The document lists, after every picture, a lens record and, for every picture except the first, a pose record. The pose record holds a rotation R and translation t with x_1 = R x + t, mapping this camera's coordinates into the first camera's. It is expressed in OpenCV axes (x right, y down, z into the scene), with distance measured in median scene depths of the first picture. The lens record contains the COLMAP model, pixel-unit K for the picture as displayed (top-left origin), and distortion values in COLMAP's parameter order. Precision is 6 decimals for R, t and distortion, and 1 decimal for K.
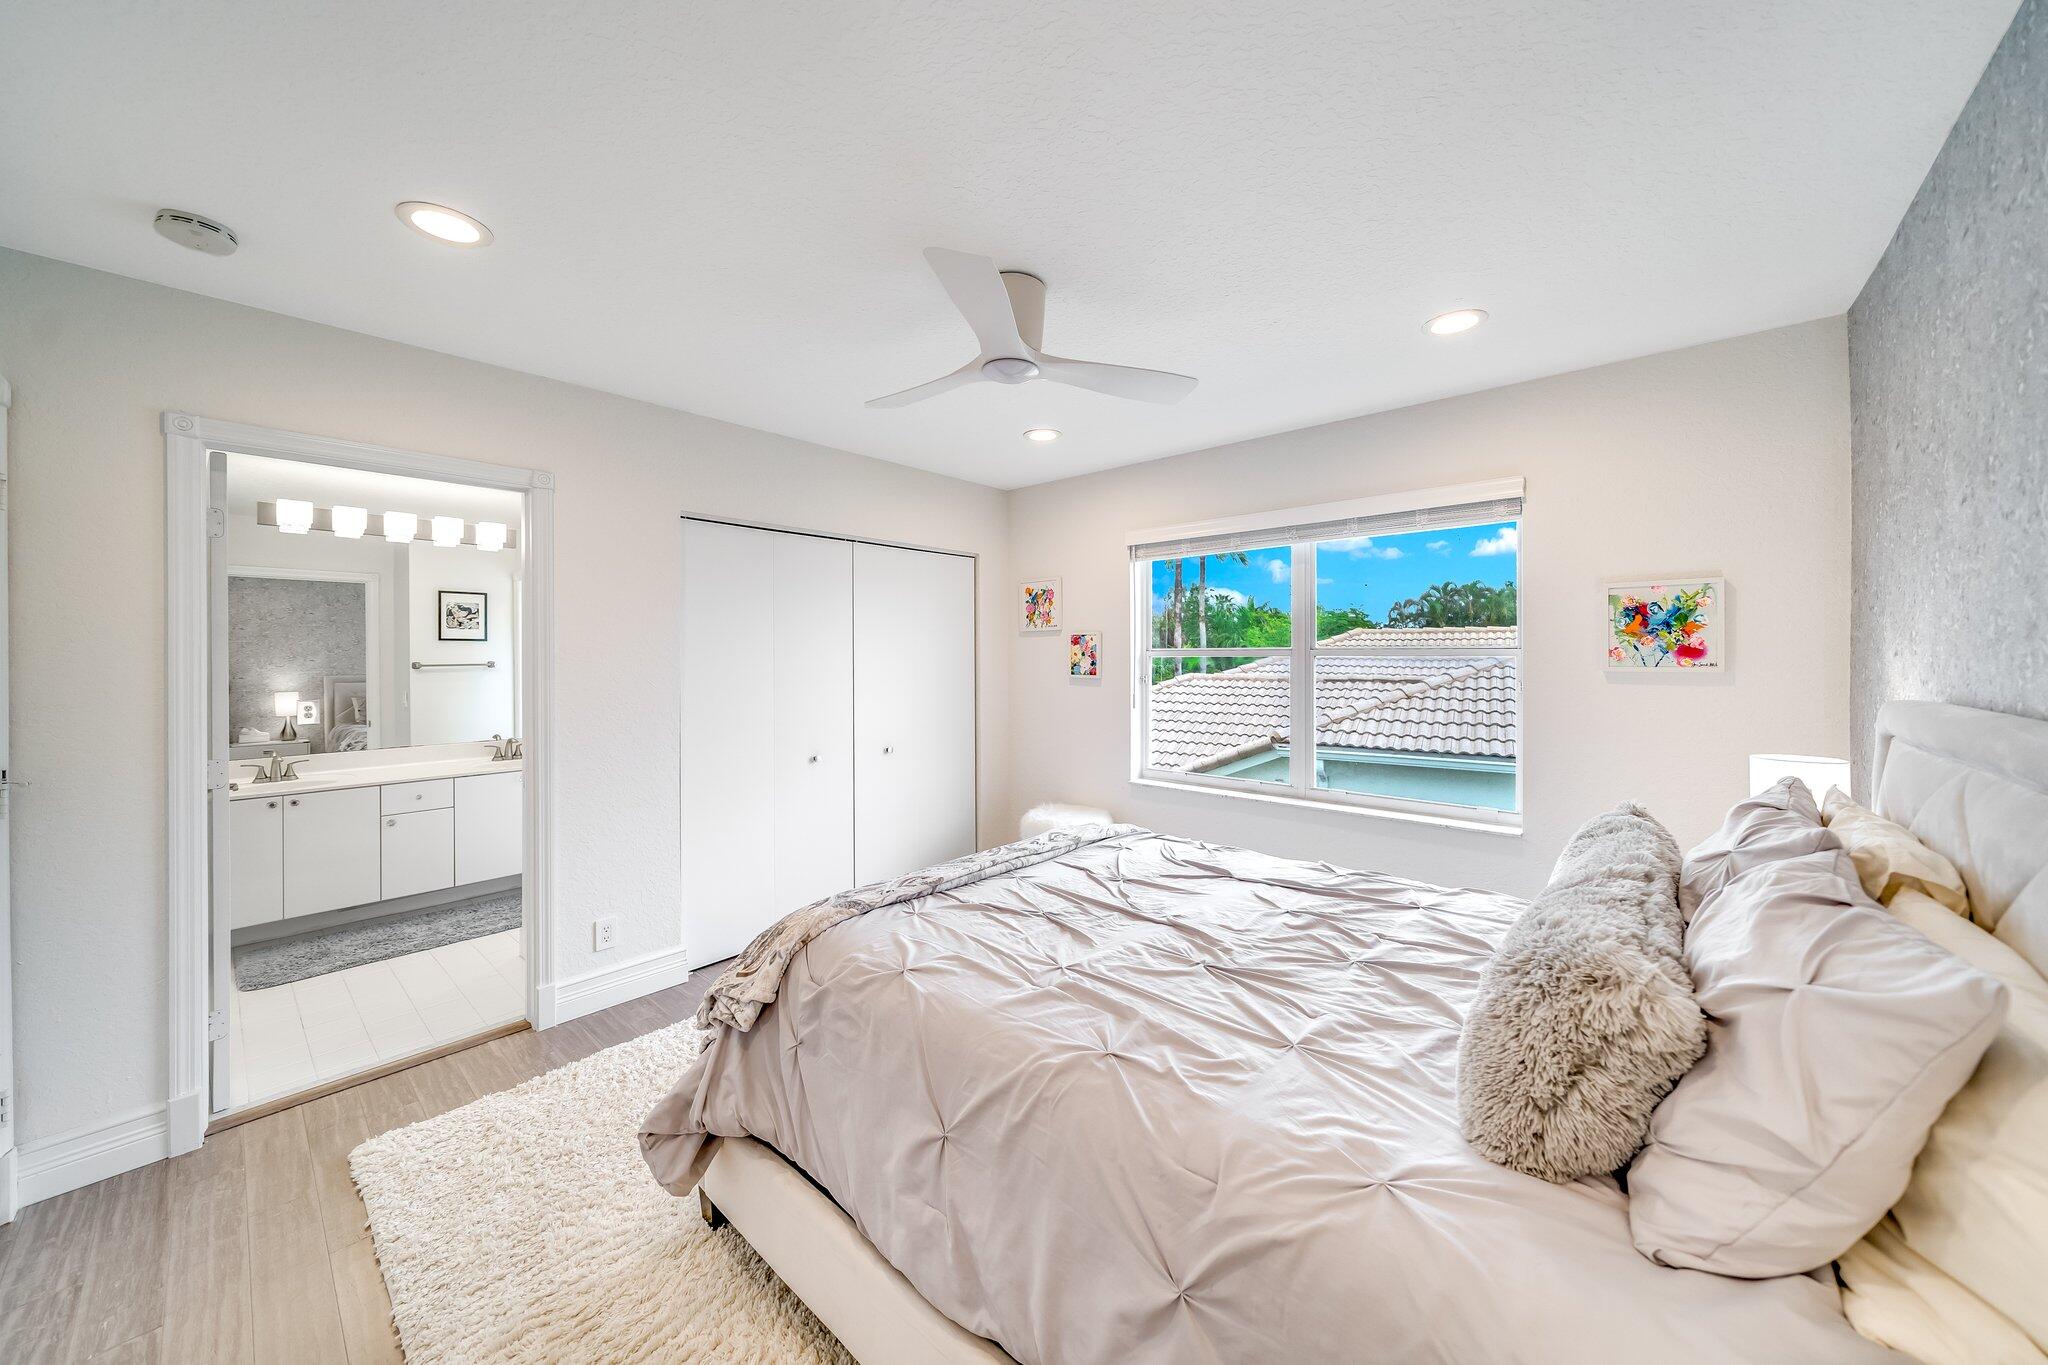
lens RADIAL K [[701.7, 0, 1015.3], [0, 701.7, 678.0], [0, 0, 1]] dist [-0.008757, -0.000075]
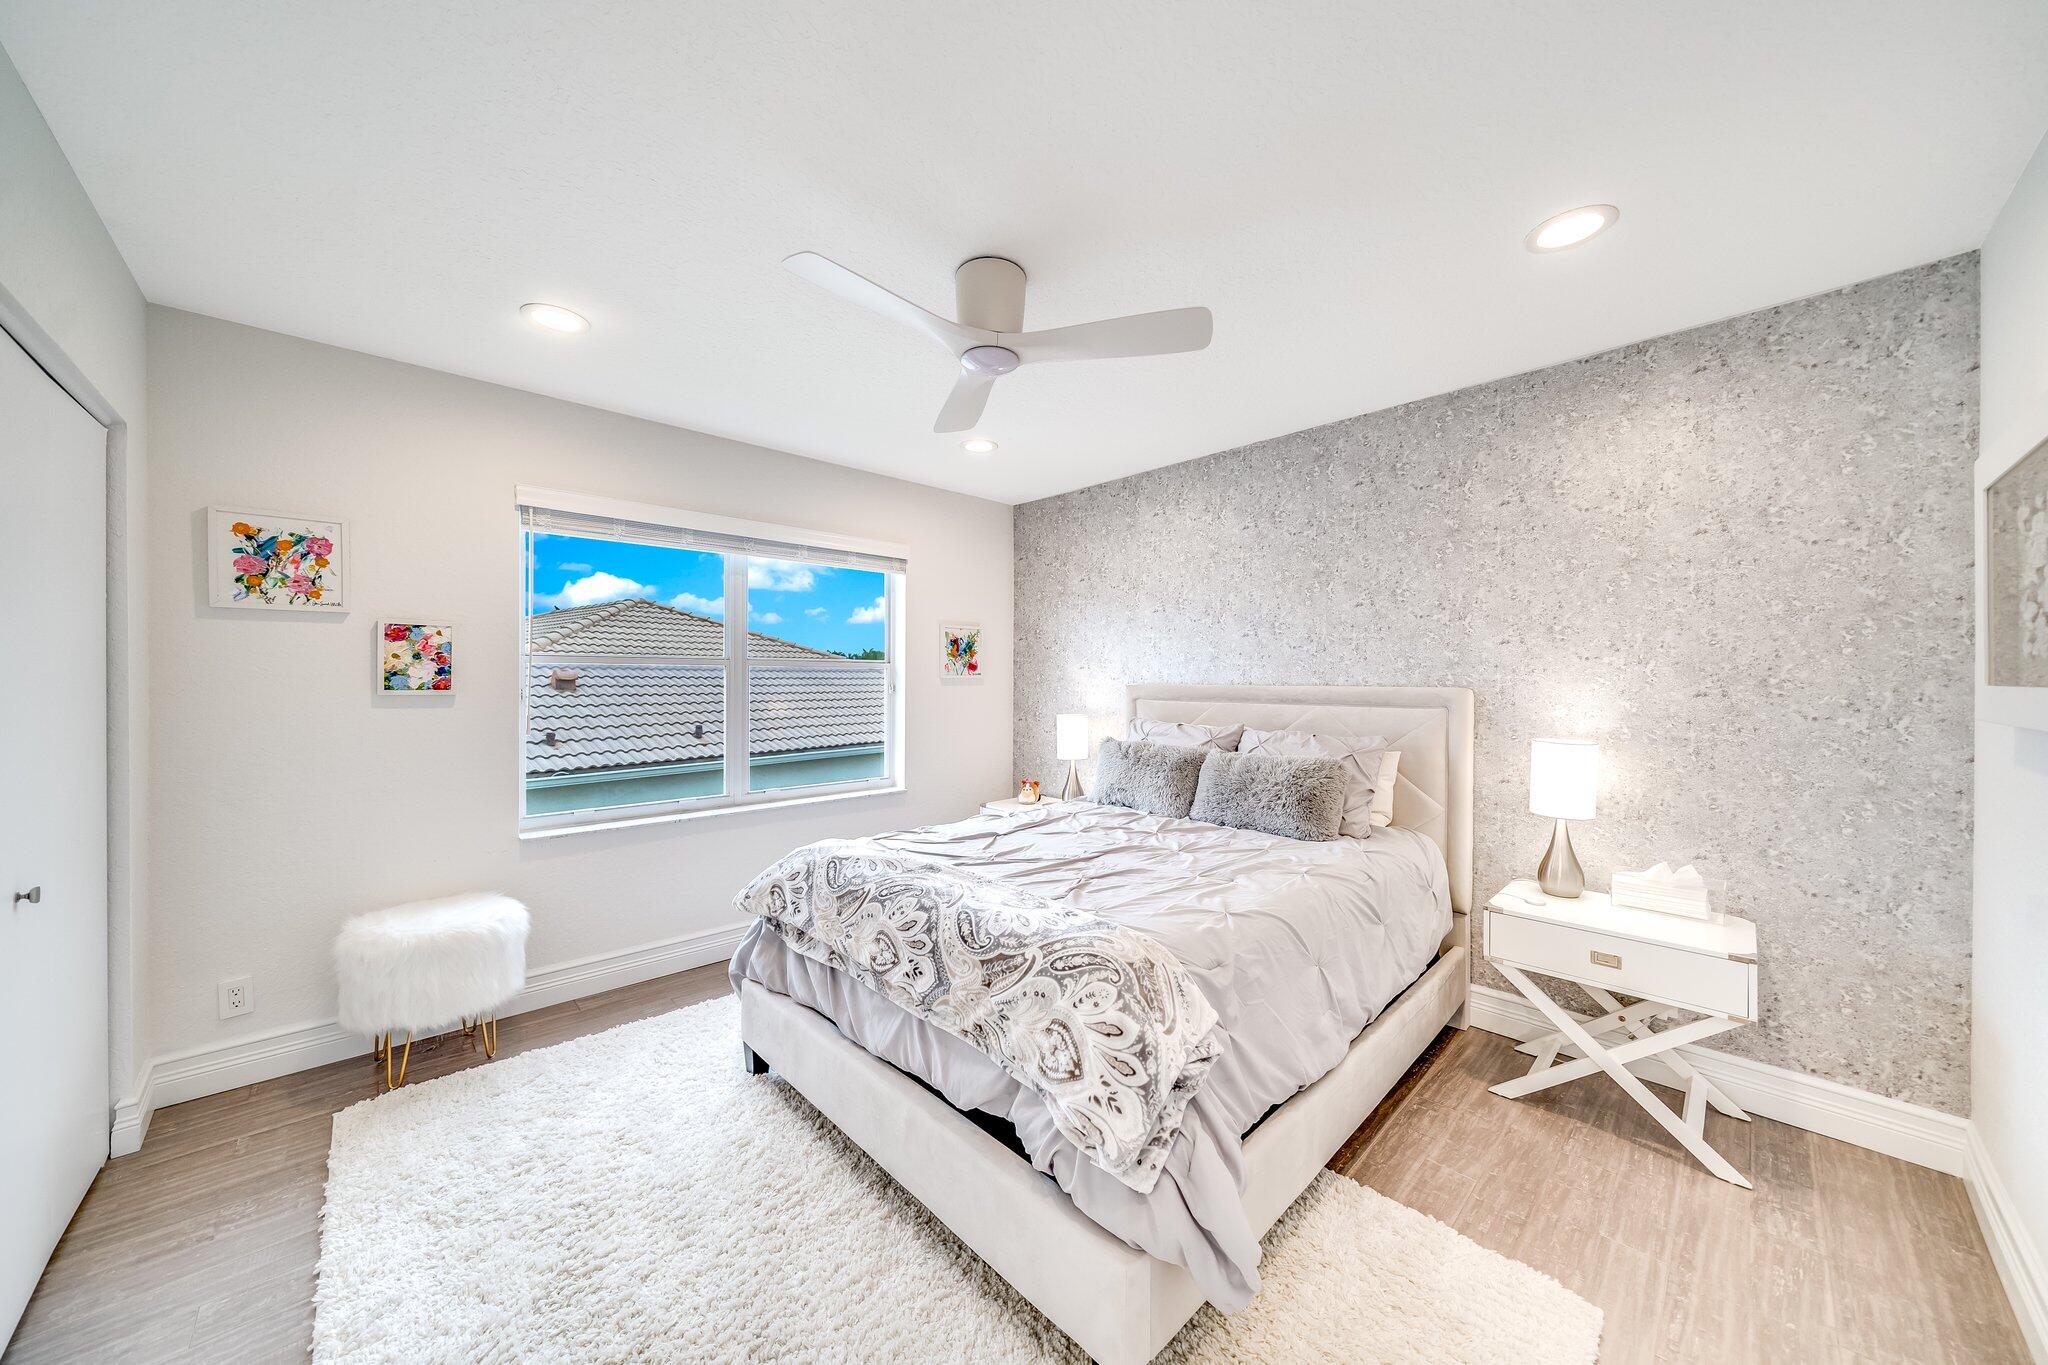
lens RADIAL K [[701.7, 0, 1015.3], [0, 701.7, 678.0], [0, 0, 1]] dist [-0.008757, -0.000075]
pose [[0.086919, 0.007744, 0.996185, -0.621105], [0.030364, 0.999485, -0.010419, 0.009948], [-0.995753, 0.031154, 0.086639, 0.559853]]
